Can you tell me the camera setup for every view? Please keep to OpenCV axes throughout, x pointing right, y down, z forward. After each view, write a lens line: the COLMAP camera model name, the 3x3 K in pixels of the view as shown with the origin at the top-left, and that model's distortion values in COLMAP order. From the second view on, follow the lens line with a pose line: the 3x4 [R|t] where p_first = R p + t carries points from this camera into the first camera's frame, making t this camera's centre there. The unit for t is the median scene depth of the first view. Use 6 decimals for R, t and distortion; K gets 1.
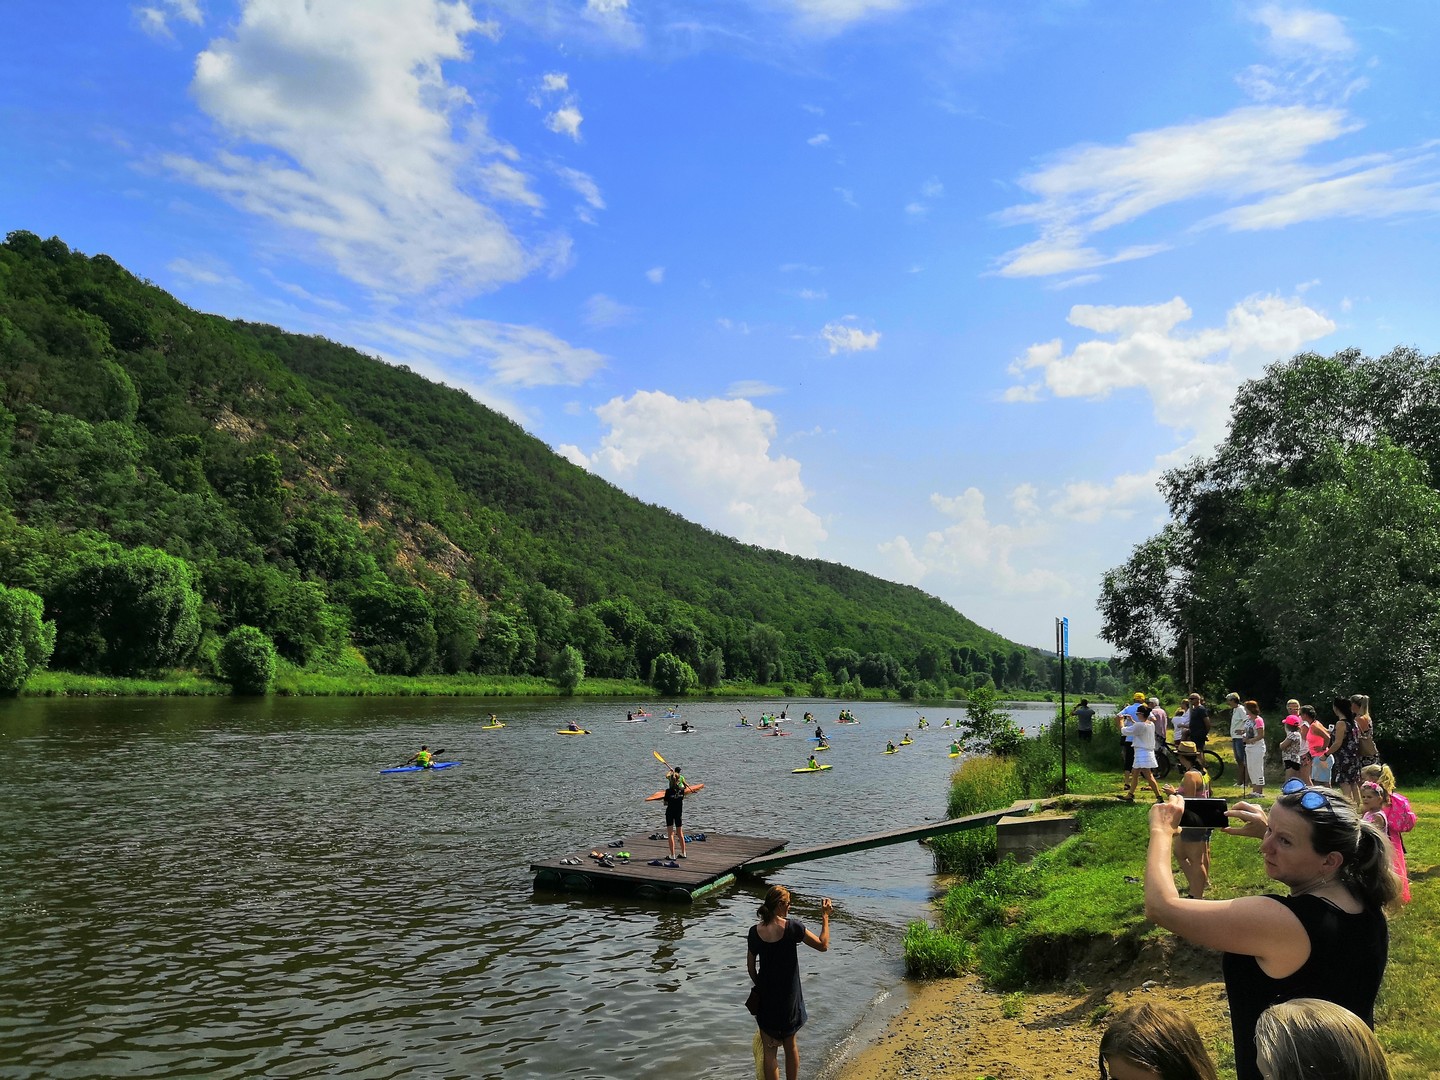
lens RADIAL K [[1116.0, 0, 717.7], [0, 1116.0, 541.5], [0, 0, 1]] dist [-0.011413, 0.029133]
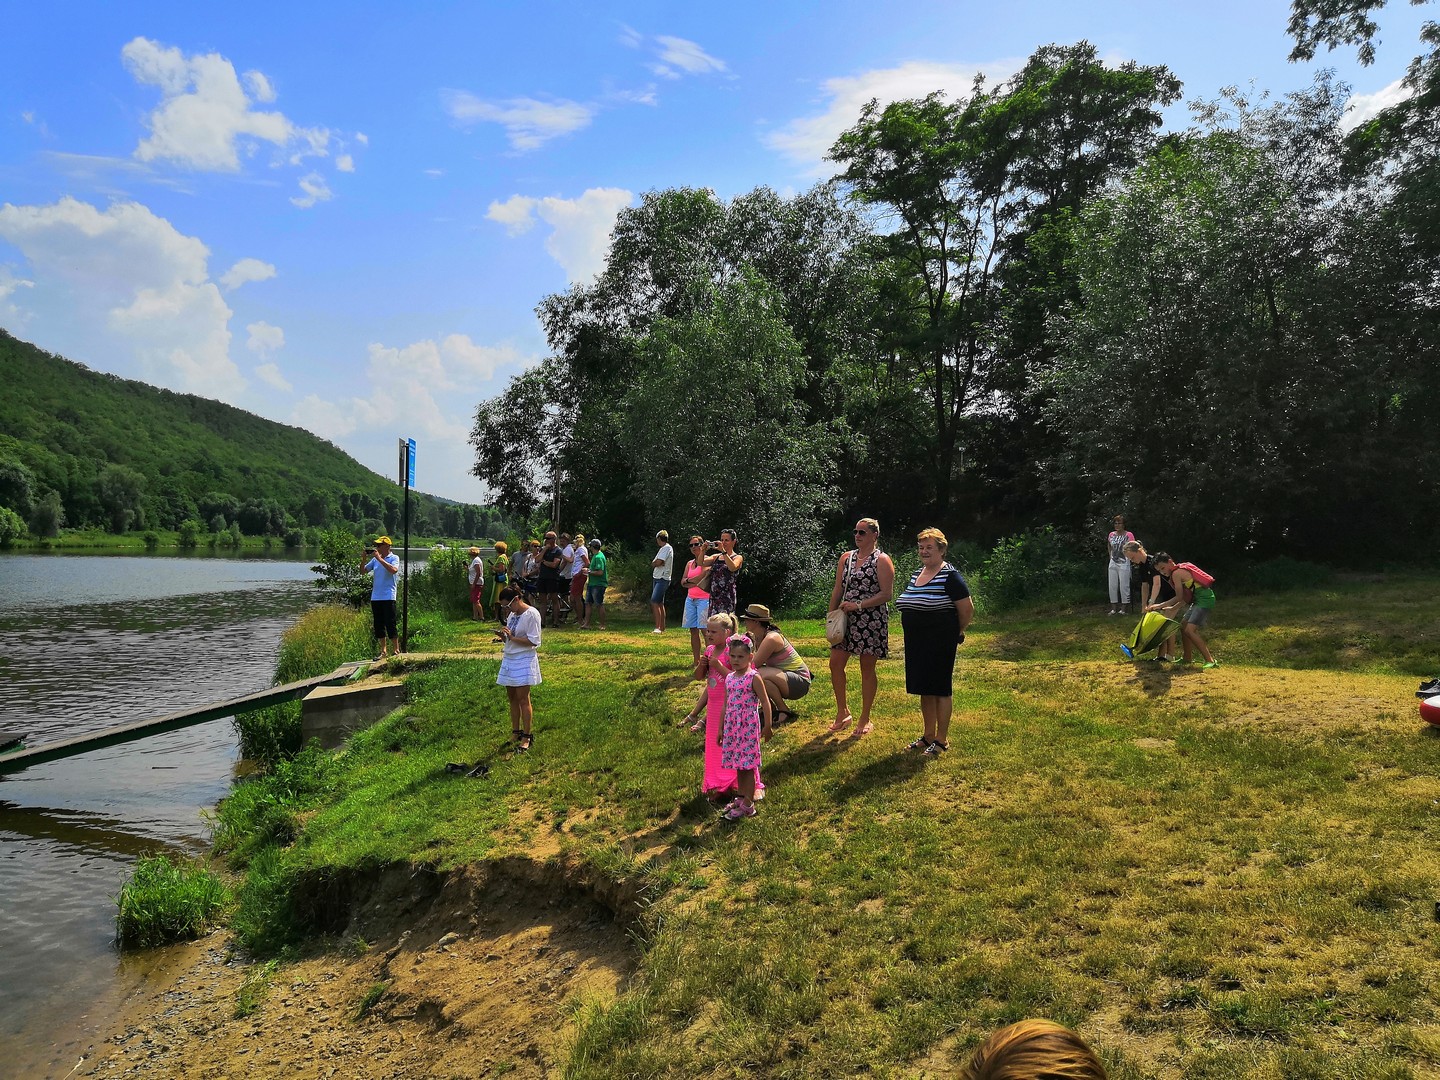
lens RADIAL K [[1116.0, 0, 717.7], [0, 1116.0, 541.5], [0, 0, 1]] dist [-0.011413, 0.029133]
pose [[0.863938, -0.015446, 0.503362, 0.051661], [-0.053371, 0.991092, 0.122014, 0.017093], [-0.500763, -0.132277, 0.855418, 0.099411]]
